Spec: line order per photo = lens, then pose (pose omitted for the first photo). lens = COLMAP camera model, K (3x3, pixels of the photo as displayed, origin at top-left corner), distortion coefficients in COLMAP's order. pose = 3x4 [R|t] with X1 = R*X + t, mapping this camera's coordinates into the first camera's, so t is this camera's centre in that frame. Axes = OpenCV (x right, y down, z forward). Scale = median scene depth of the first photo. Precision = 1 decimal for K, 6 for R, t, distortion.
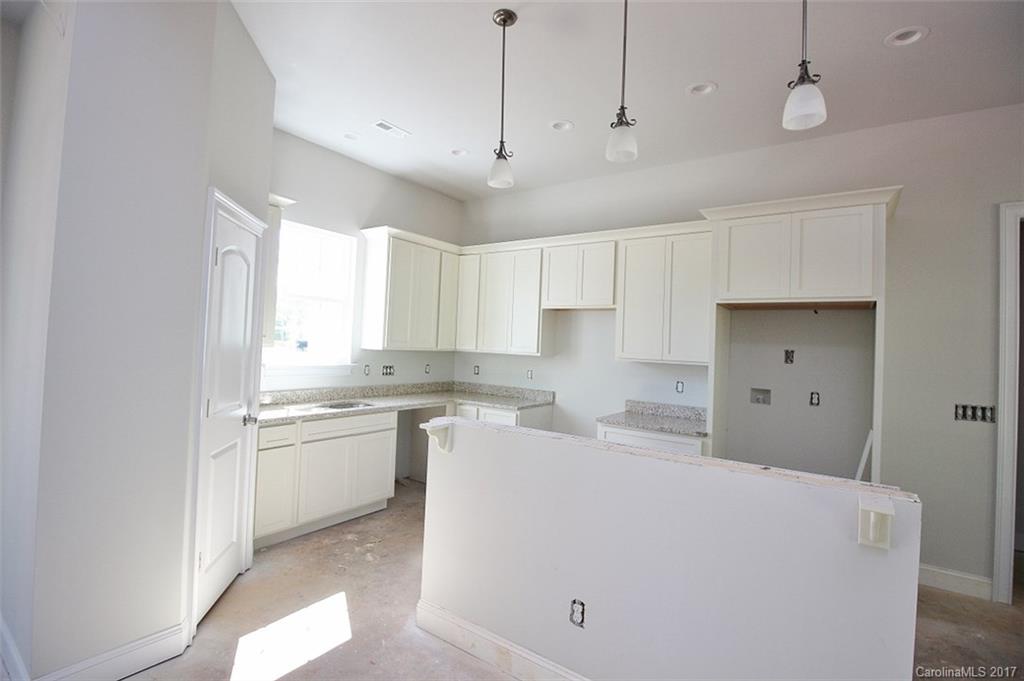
lens RADIAL K [[474.0, 0, 511.4], [0, 474.0, 329.4], [0, 0, 1]] dist [-0.006849, -0.007260]
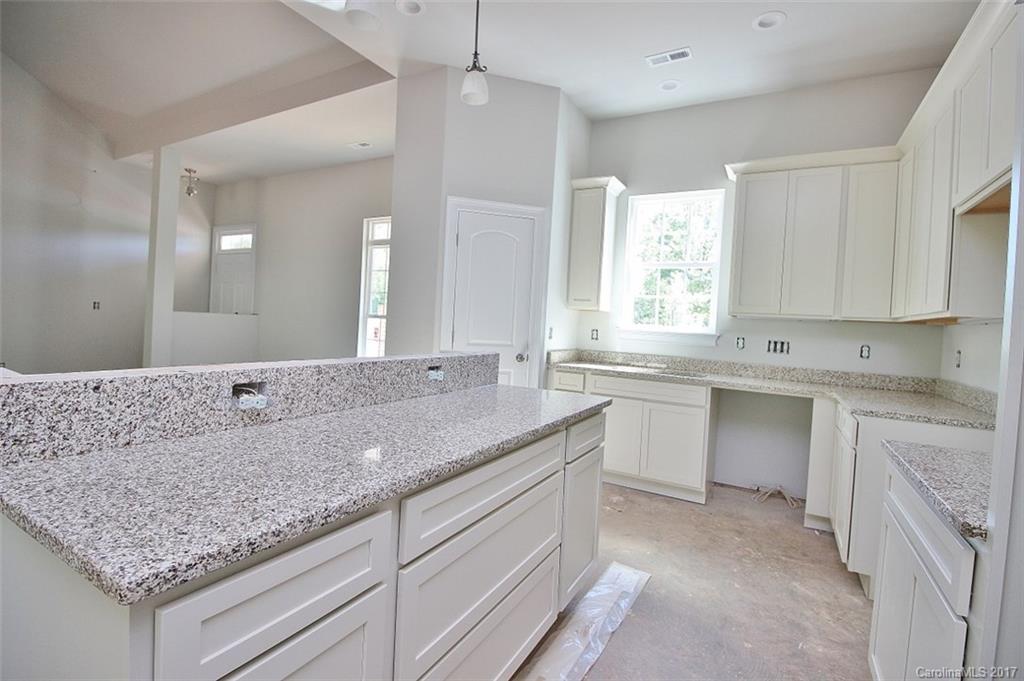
lens RADIAL K [[474.0, 0, 511.9], [0, 474.0, 330.5], [0, 0, 1]] dist [-0.006849, -0.007260]
pose [[0.103719, -0.017388, -0.994455, 0.489682], [-0.019671, 0.999616, -0.019530, 0.090838], [0.994412, 0.021588, 0.103337, 0.535886]]
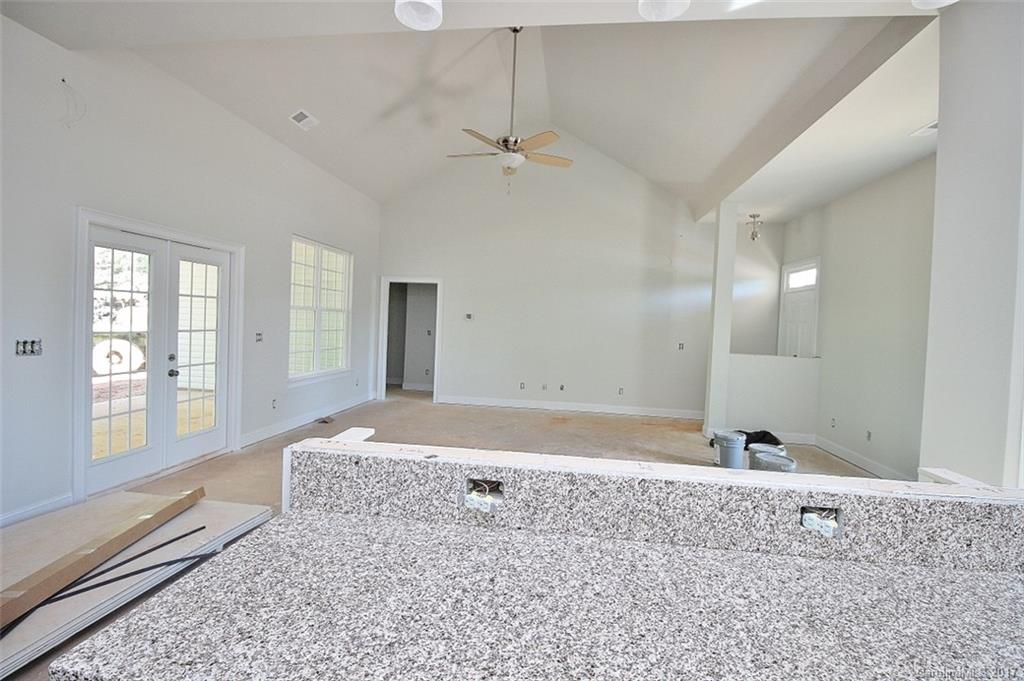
lens RADIAL K [[474.0, 0, 504.5], [0, 474.0, 331.0], [0, 0, 1]] dist [-0.006849, -0.007260]
pose [[-0.878071, -0.071440, -0.473168, 0.303949], [-0.065776, 0.997426, -0.028533, 0.041173], [0.473989, 0.006069, -0.880510, 0.653069]]
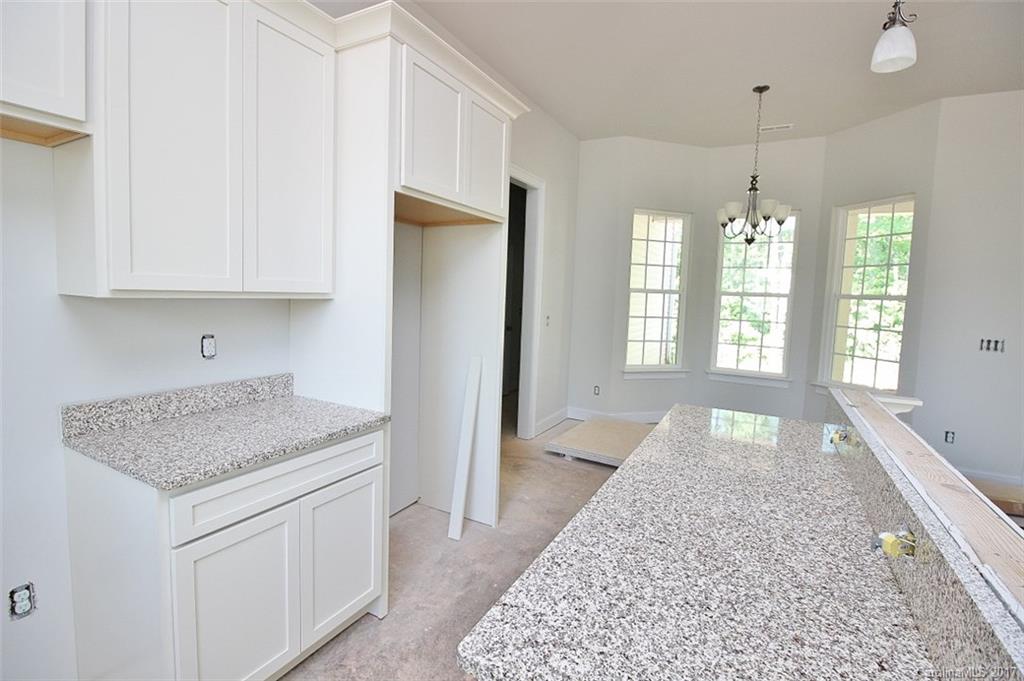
lens RADIAL K [[474.0, 0, 515.1], [0, 474.0, 332.3], [0, 0, 1]] dist [-0.006849, -0.007260]
pose [[-0.119916, -0.127419, 0.984573, -0.128559], [-0.070941, 0.990294, 0.119519, 0.027948], [-0.990246, -0.055515, -0.127791, 0.698358]]
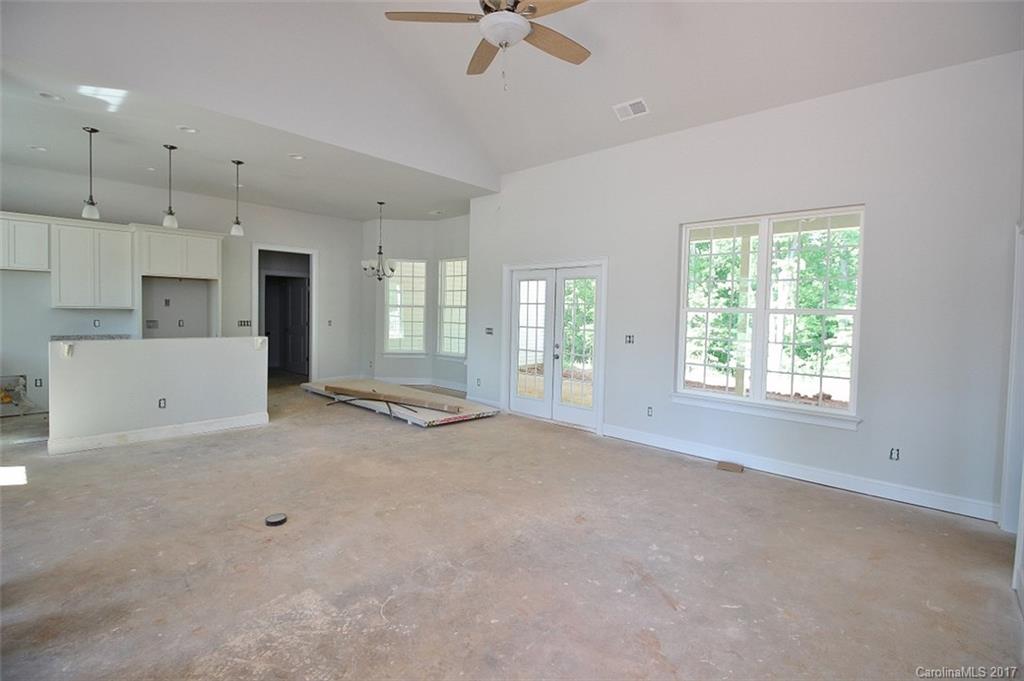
lens RADIAL K [[474.0, 0, 517.1], [0, 474.0, 333.6], [0, 0, 1]] dist [-0.006849, -0.007260]
pose [[0.121874, -0.084725, 0.988923, -0.957821], [-0.045764, 0.994811, 0.090869, -0.047869], [-0.991490, -0.056332, 0.117365, -0.543511]]
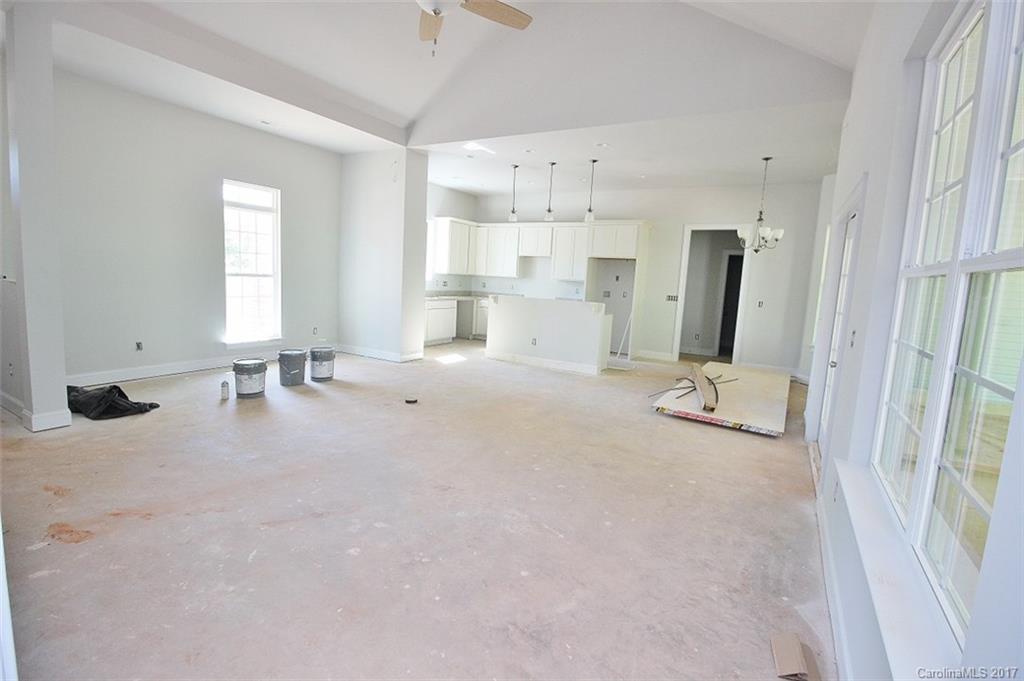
lens RADIAL K [[474.0, 0, 508.4], [0, 474.0, 336.1], [0, 0, 1]] dist [-0.006849, -0.007260]
pose [[0.995638, 0.002664, 0.093265, -0.191073], [-0.017420, 0.987324, 0.157759, -0.023026], [-0.091663, -0.158696, 0.983063, -1.234824]]
